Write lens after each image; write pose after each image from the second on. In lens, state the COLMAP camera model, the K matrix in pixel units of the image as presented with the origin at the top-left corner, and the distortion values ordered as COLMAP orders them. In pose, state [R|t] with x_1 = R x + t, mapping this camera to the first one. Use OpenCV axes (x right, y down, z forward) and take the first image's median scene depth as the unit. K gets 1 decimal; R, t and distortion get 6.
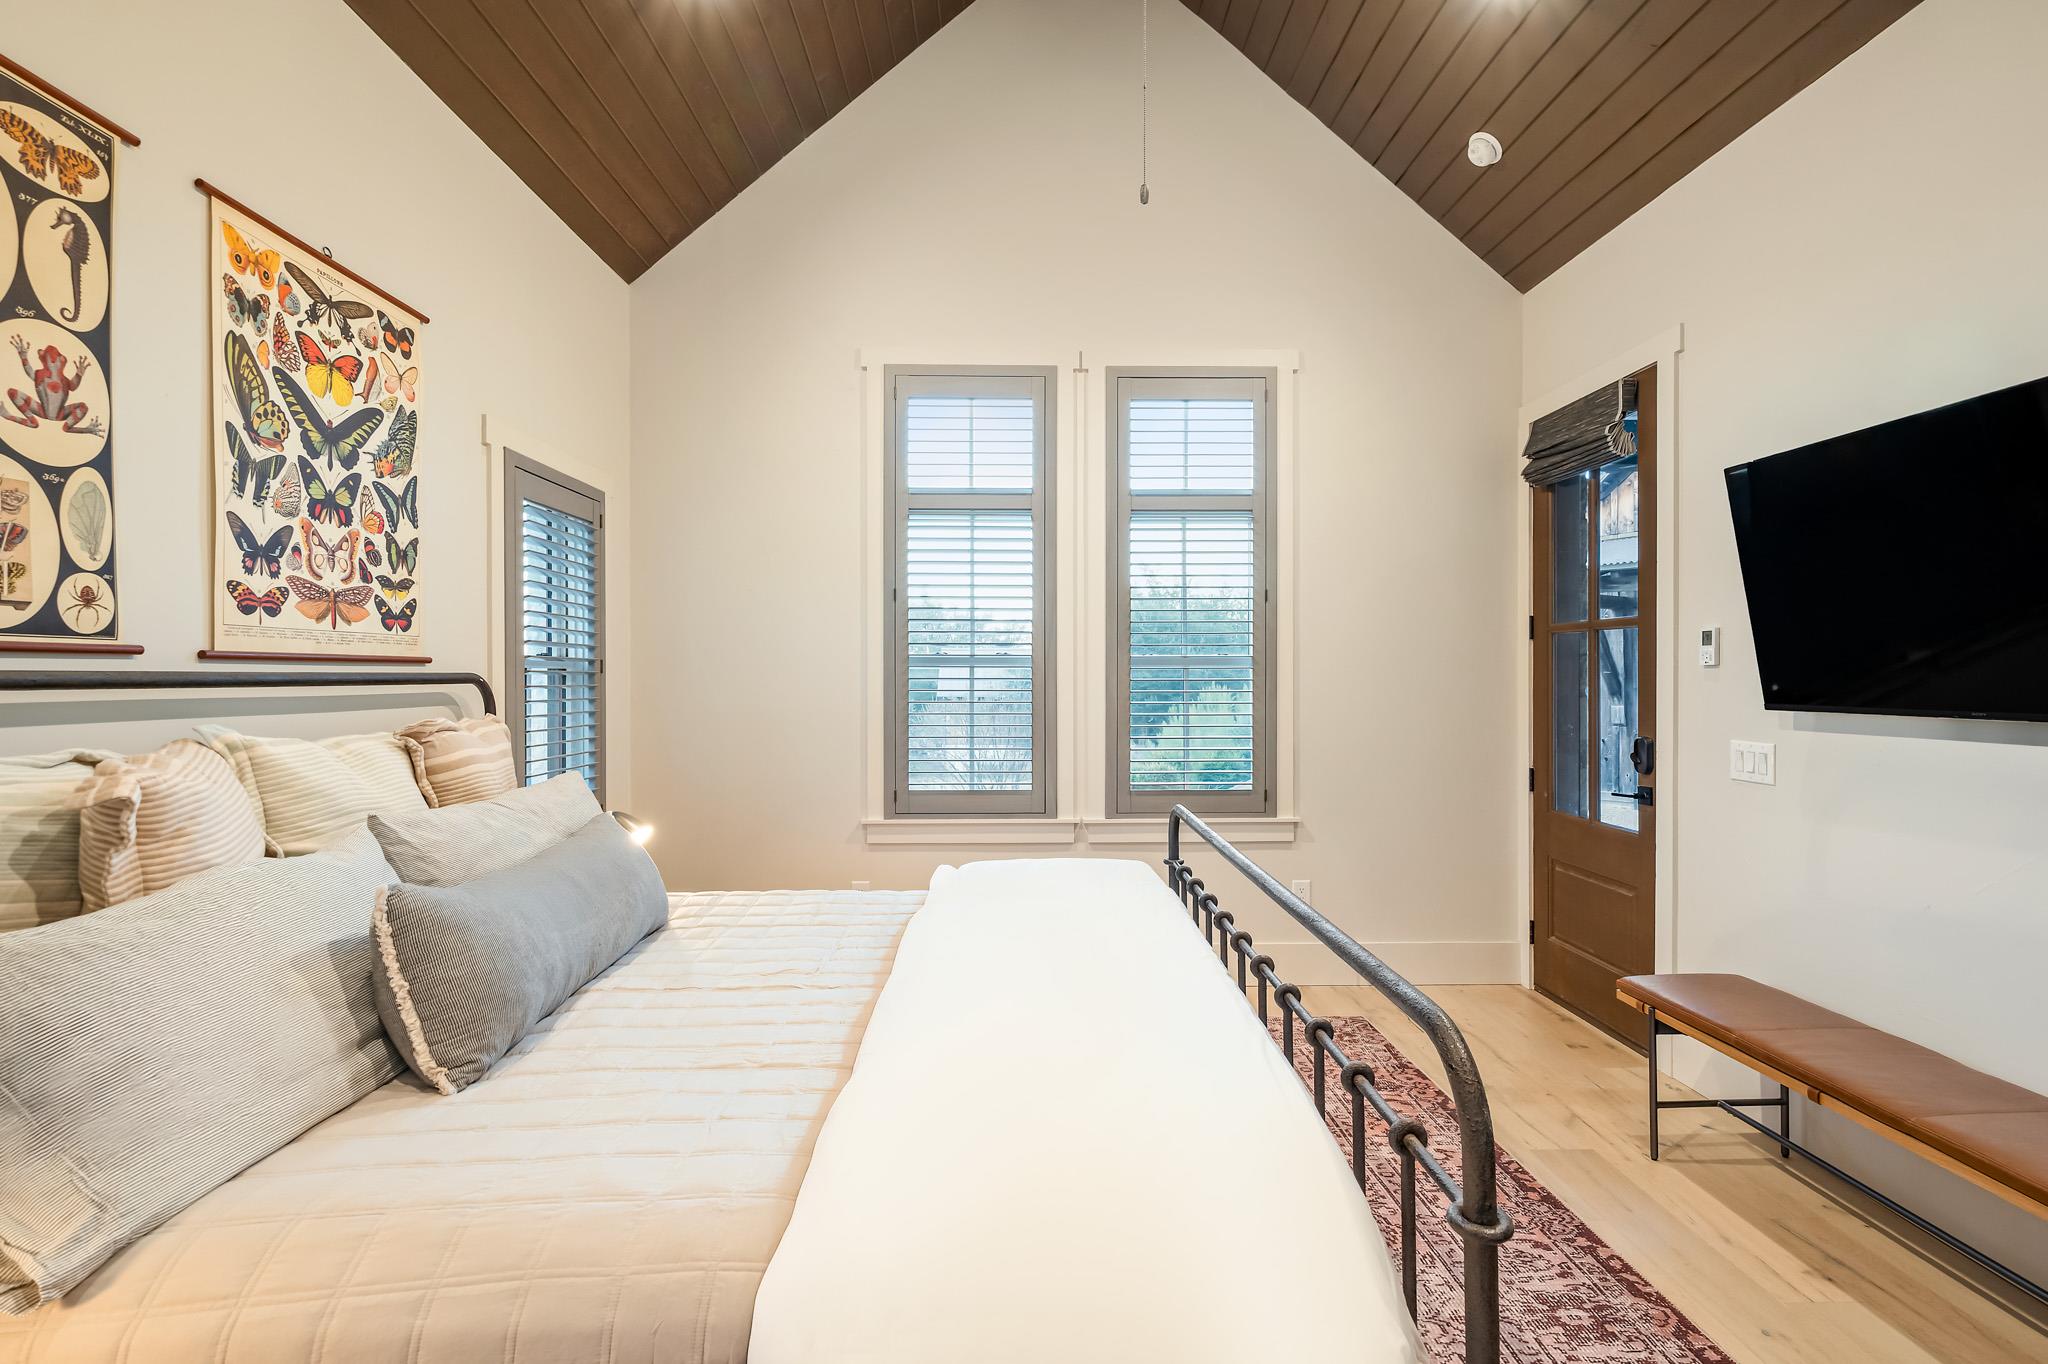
lens RADIAL K [[944.9, 0, 1035.3], [0, 944.9, 678.5], [0, 0, 1]] dist [-0.000054, -0.000325]
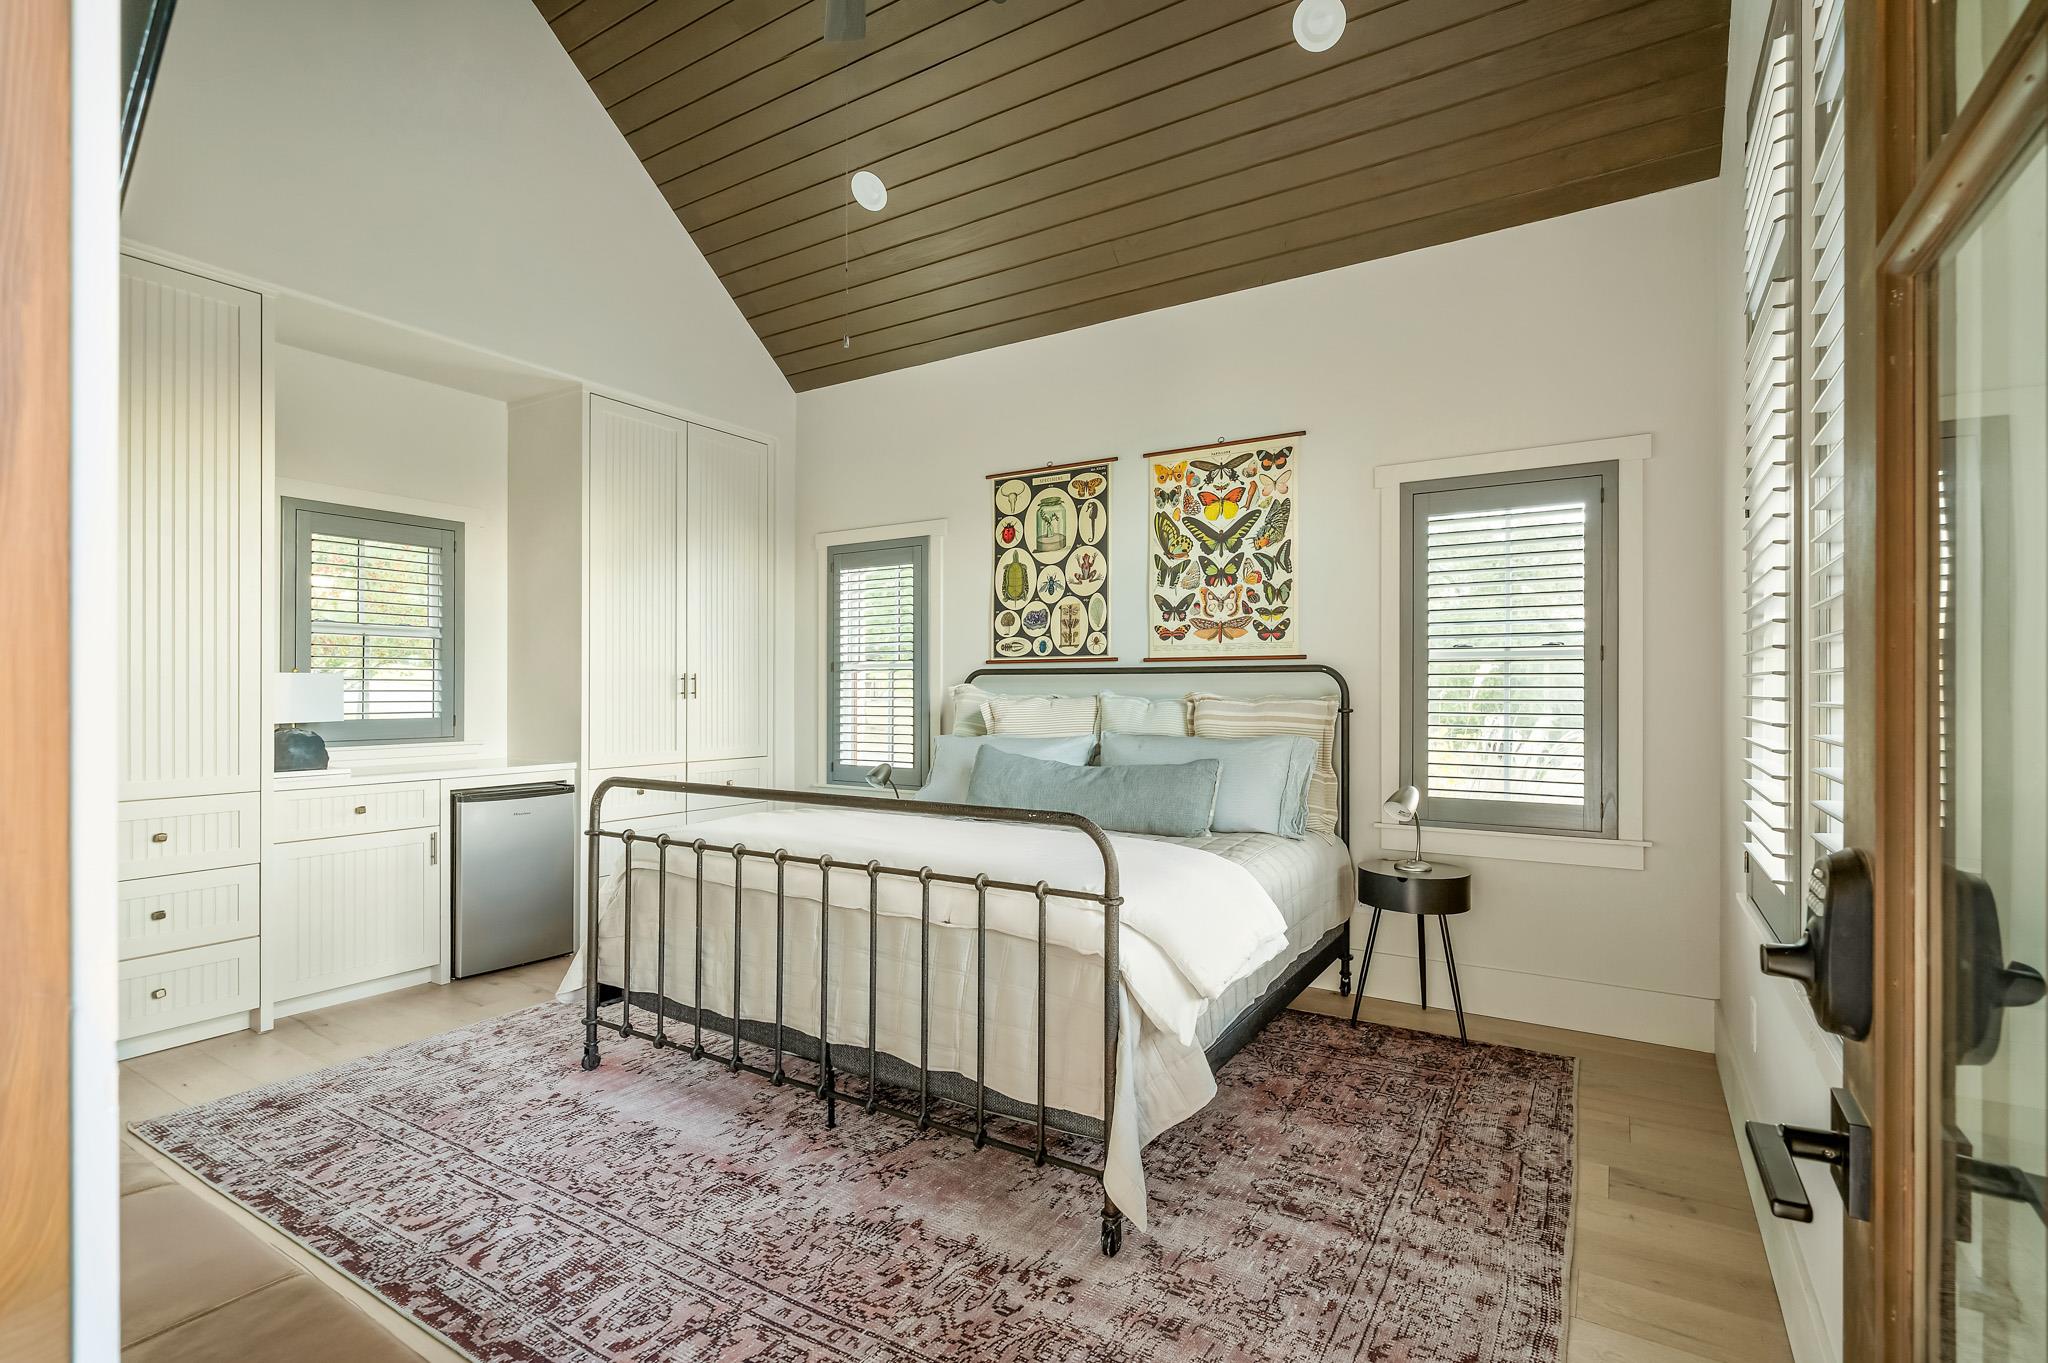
lens RADIAL K [[944.9, 0, 1033.5], [0, 944.9, 684.6], [0, 0, 1]] dist [-0.000054, -0.000325]
pose [[-0.542906, -0.005725, -0.839774, 1.025502], [-0.003199, 0.999984, -0.004750, 0.039912], [0.839787, 0.000108, -0.542915, 1.733421]]
